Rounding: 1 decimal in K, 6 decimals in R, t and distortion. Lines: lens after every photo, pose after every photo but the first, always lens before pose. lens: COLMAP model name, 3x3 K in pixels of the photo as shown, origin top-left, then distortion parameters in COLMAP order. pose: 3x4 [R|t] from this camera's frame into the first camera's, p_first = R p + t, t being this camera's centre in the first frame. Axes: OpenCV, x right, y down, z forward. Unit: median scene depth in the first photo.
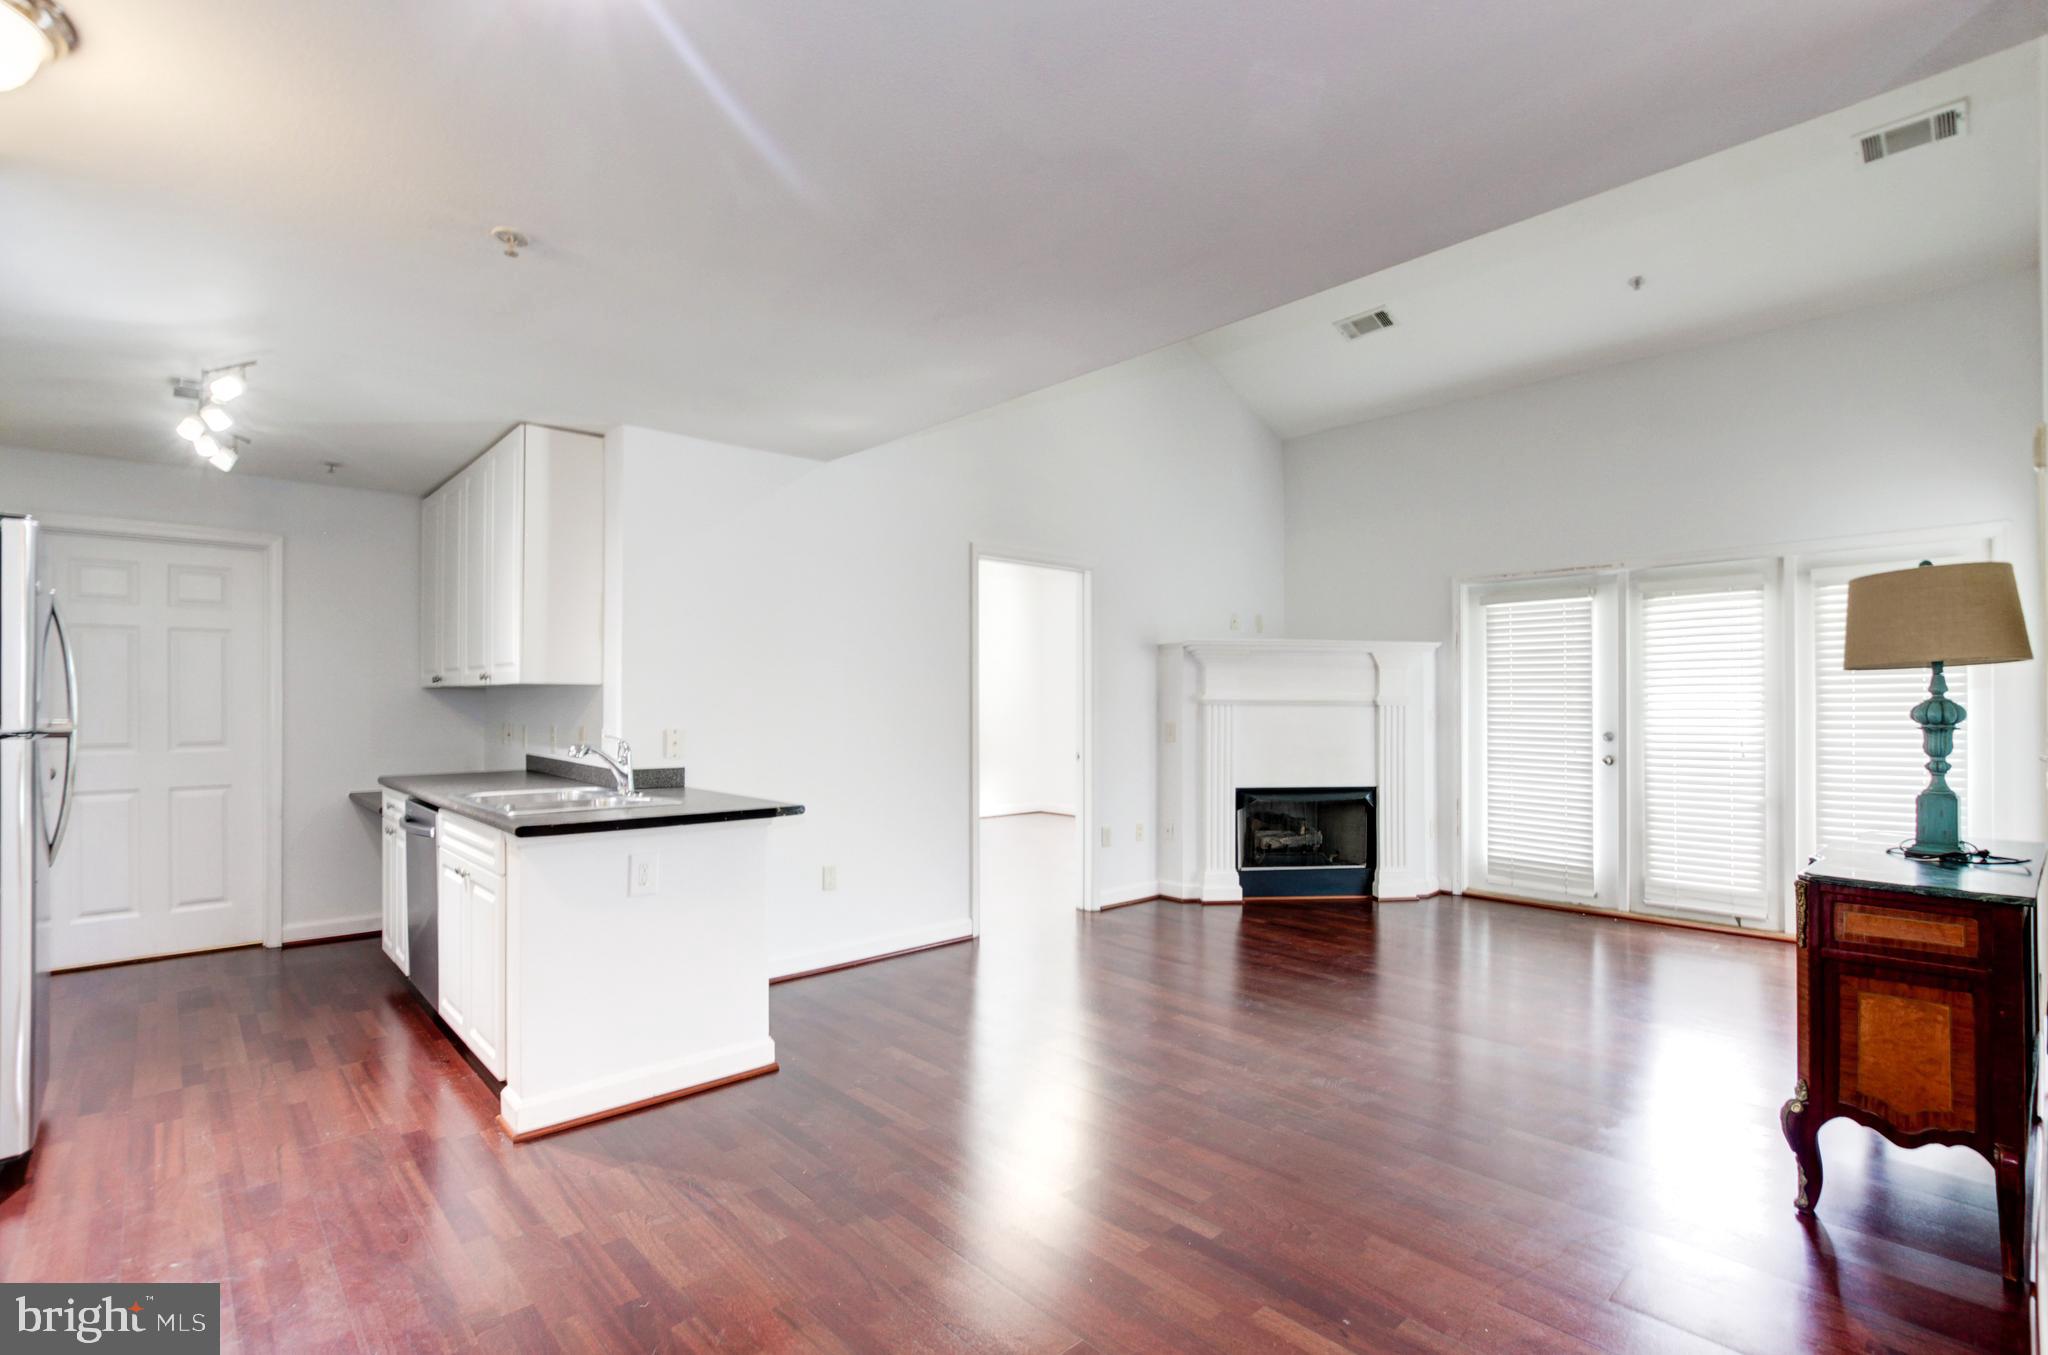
lens RADIAL K [[961.6, 0, 1036.5], [0, 961.6, 701.2], [0, 0, 1]] dist [-0.013882, 0.004508]
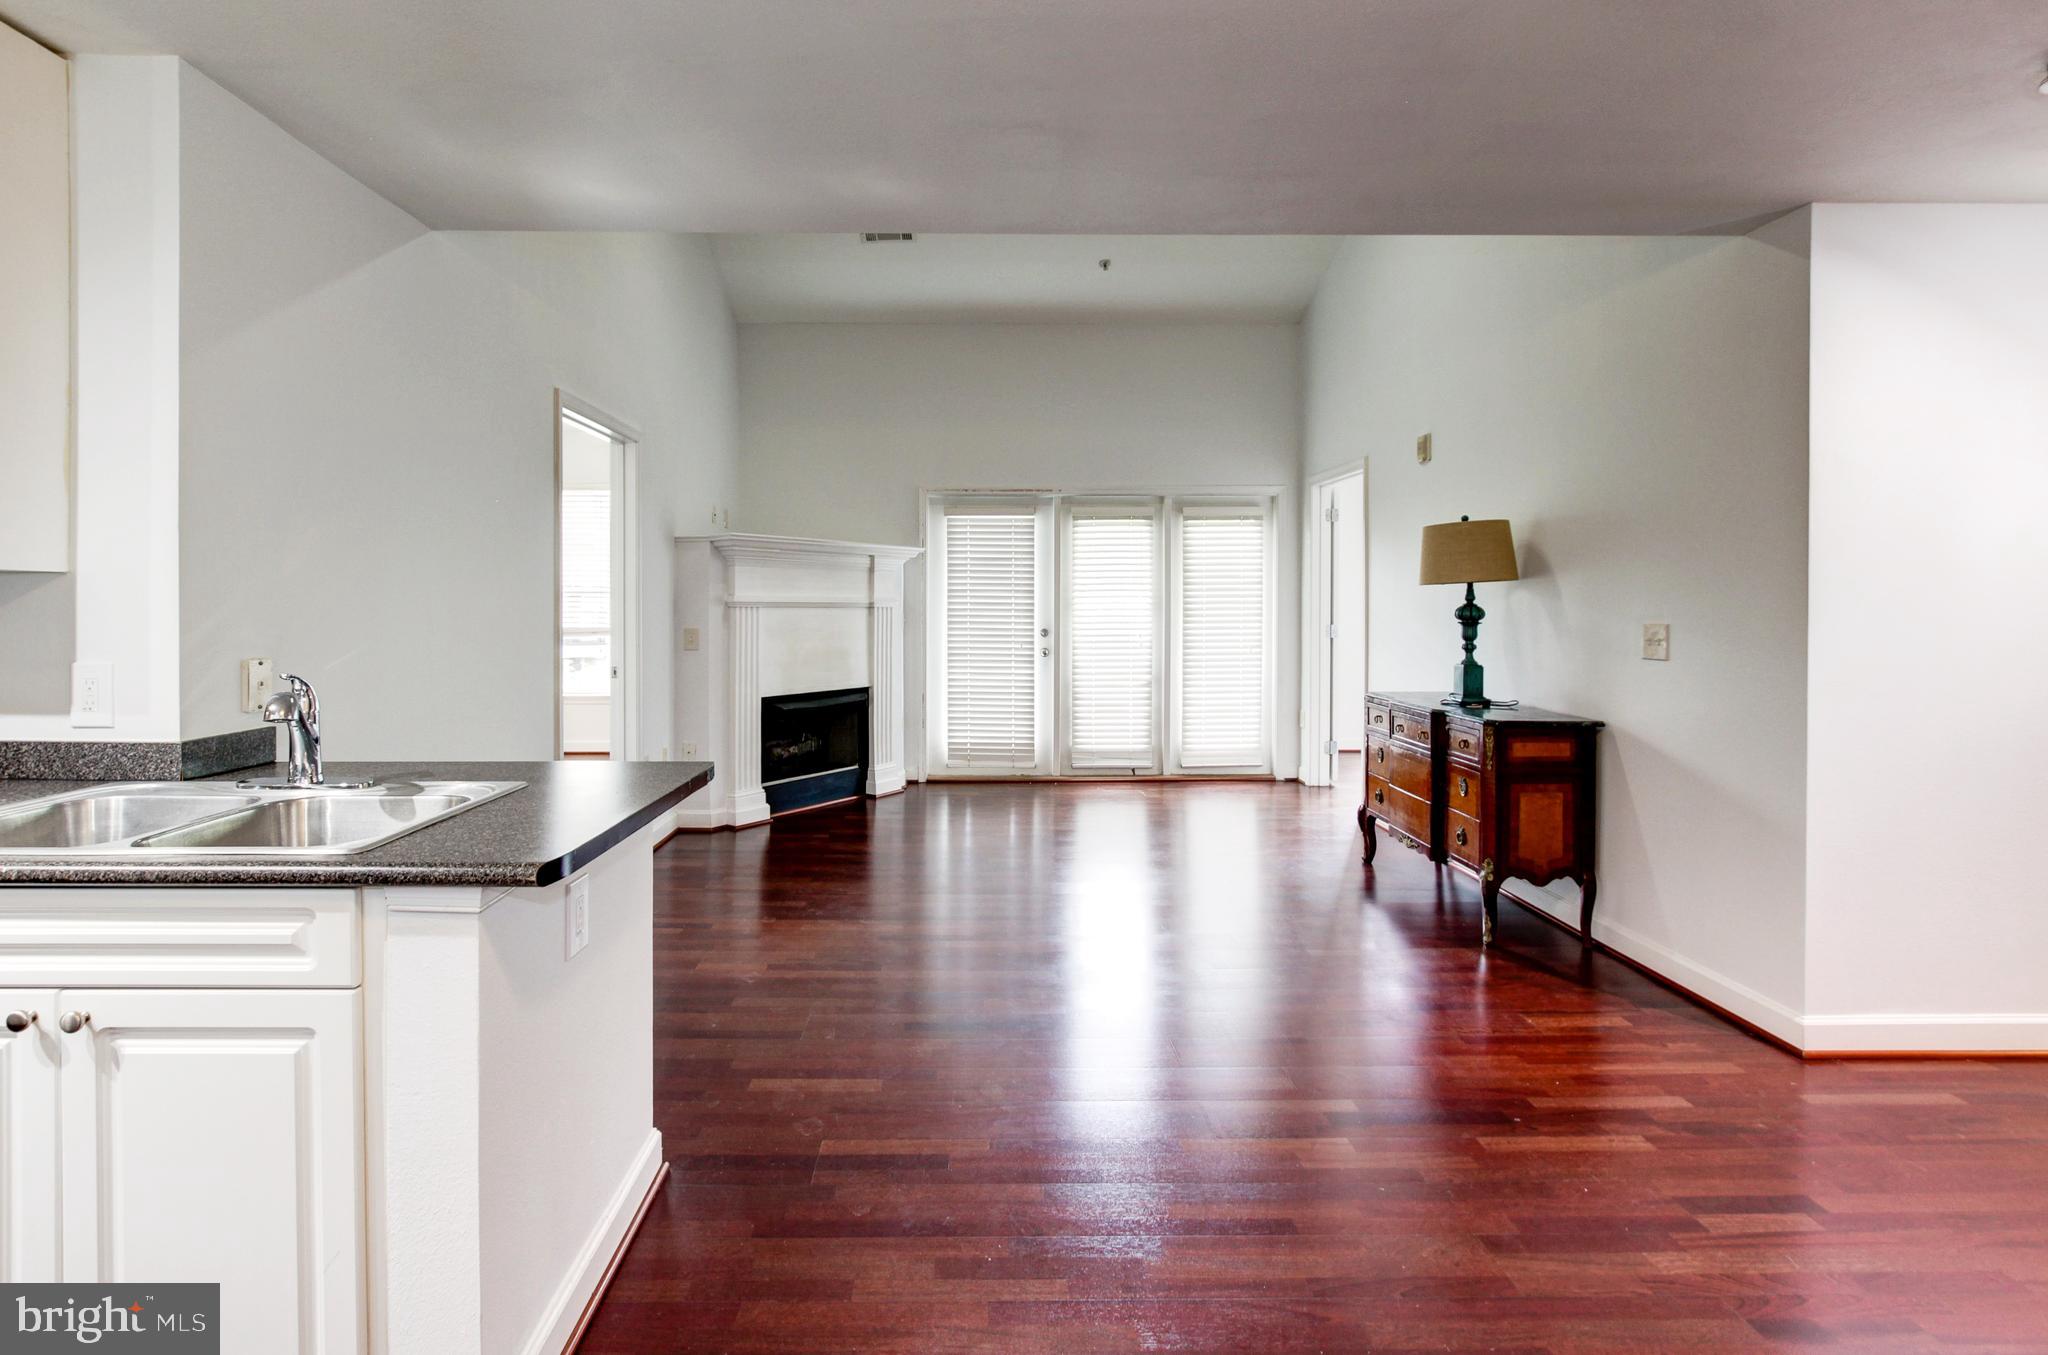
lens RADIAL K [[961.6, 0, 1015.0], [0, 961.6, 614.3], [0, 0, 1]] dist [-0.013882, 0.004508]
pose [[0.672879, -0.008881, 0.739699, -0.406759], [-0.002129, 0.999901, 0.013941, -0.003268], [-0.739749, -0.010956, 0.672793, 0.272360]]
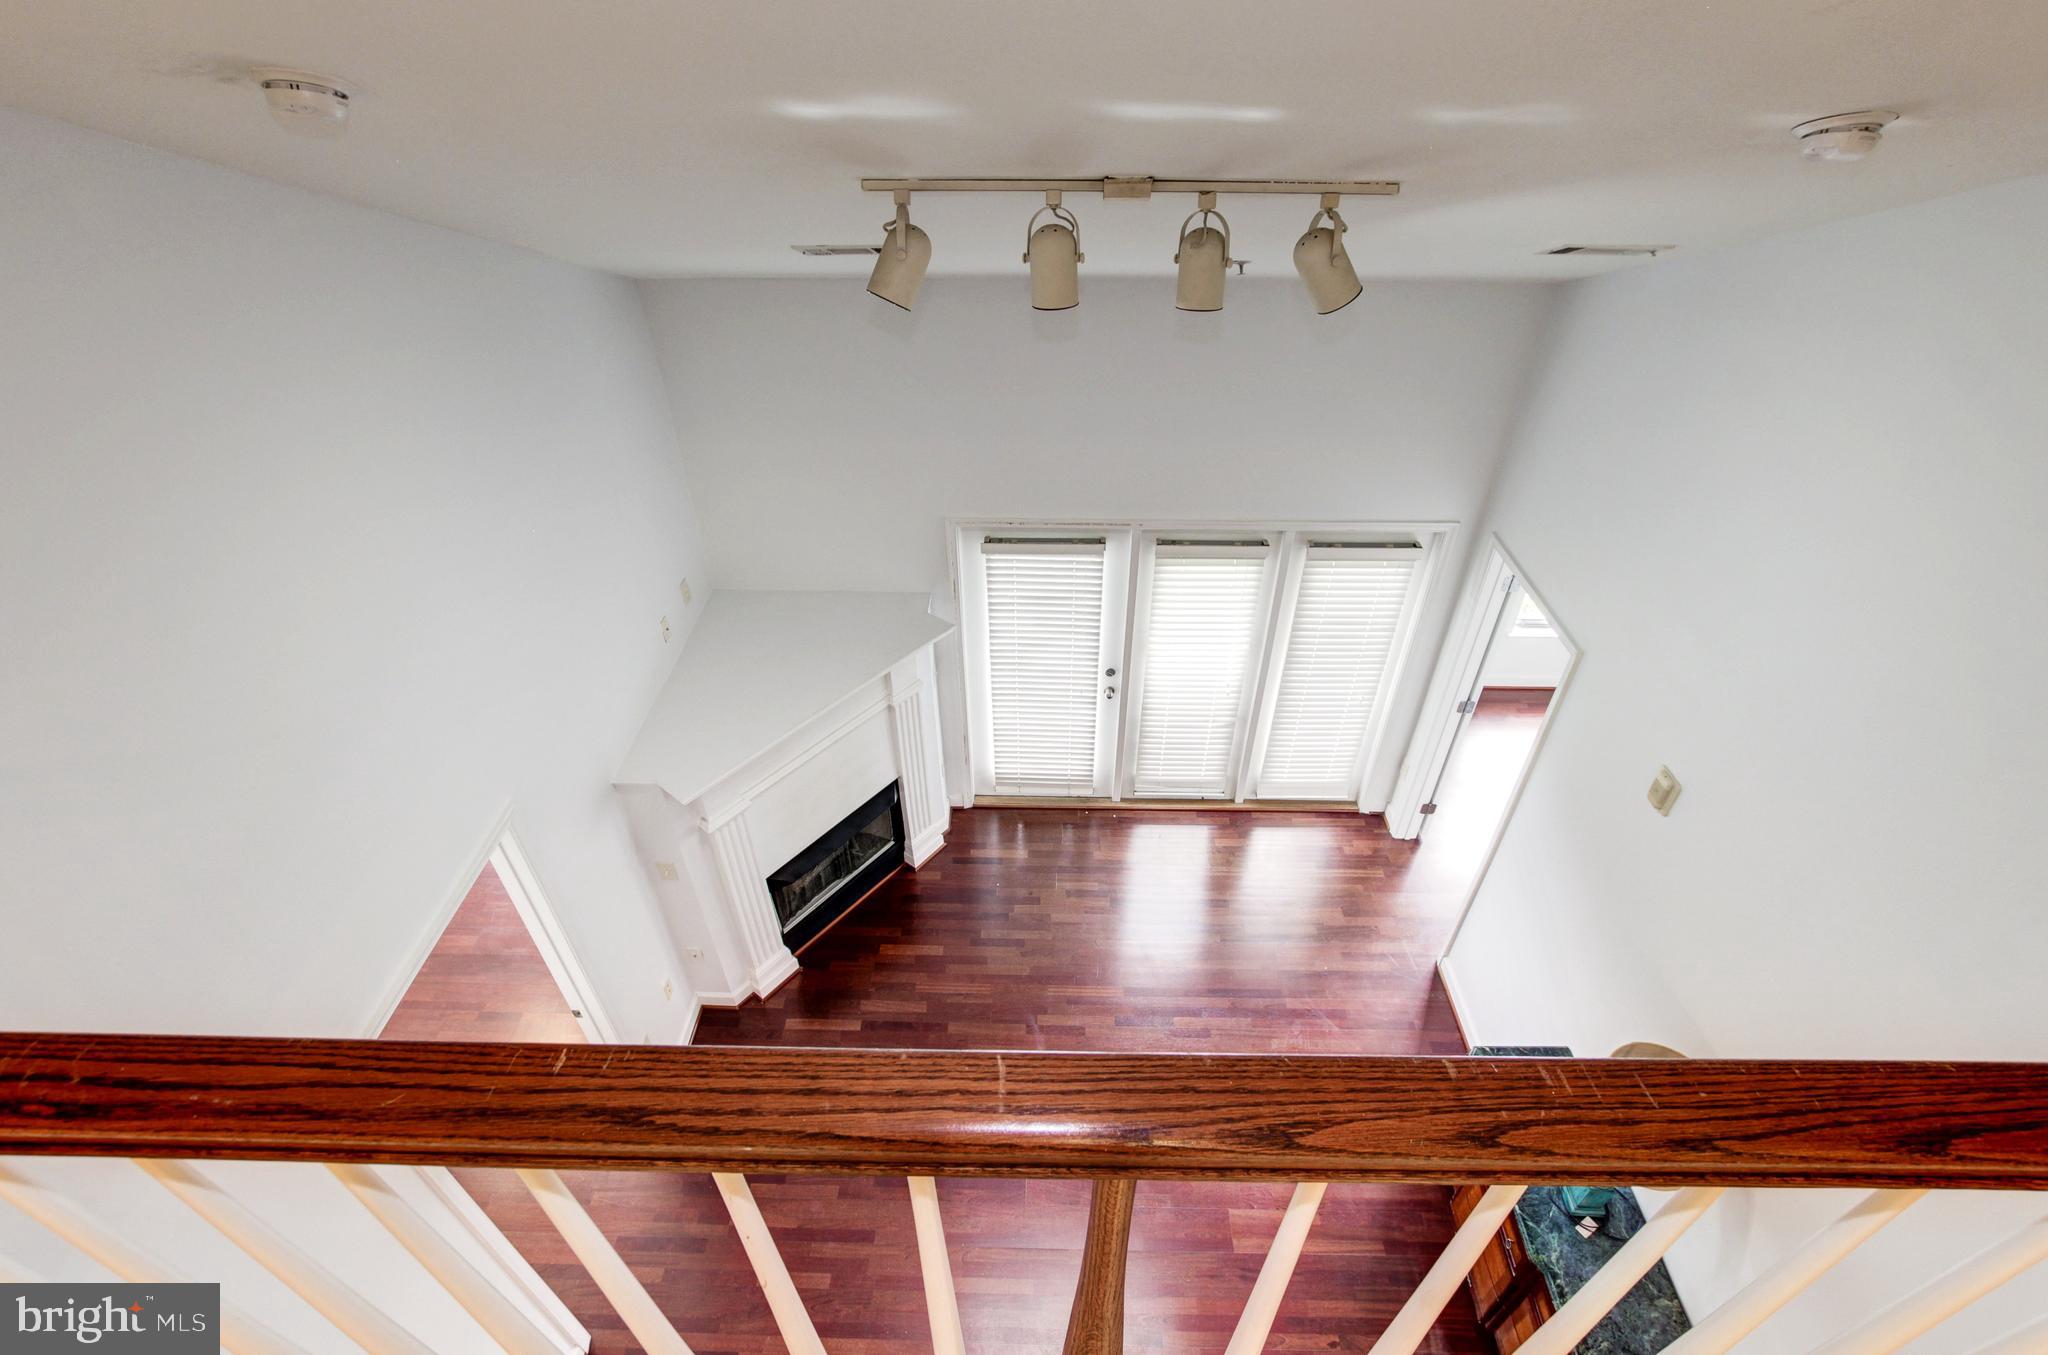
lens RADIAL K [[961.6, 0, 1054.1], [0, 961.6, 697.5], [0, 0, 1]] dist [-0.013882, 0.004508]
pose [[0.709311, -0.436348, 0.553604, 0.005163], [-0.015097, 0.775787, 0.630814, -0.707787], [-0.704734, -0.455802, 0.543687, 0.629364]]
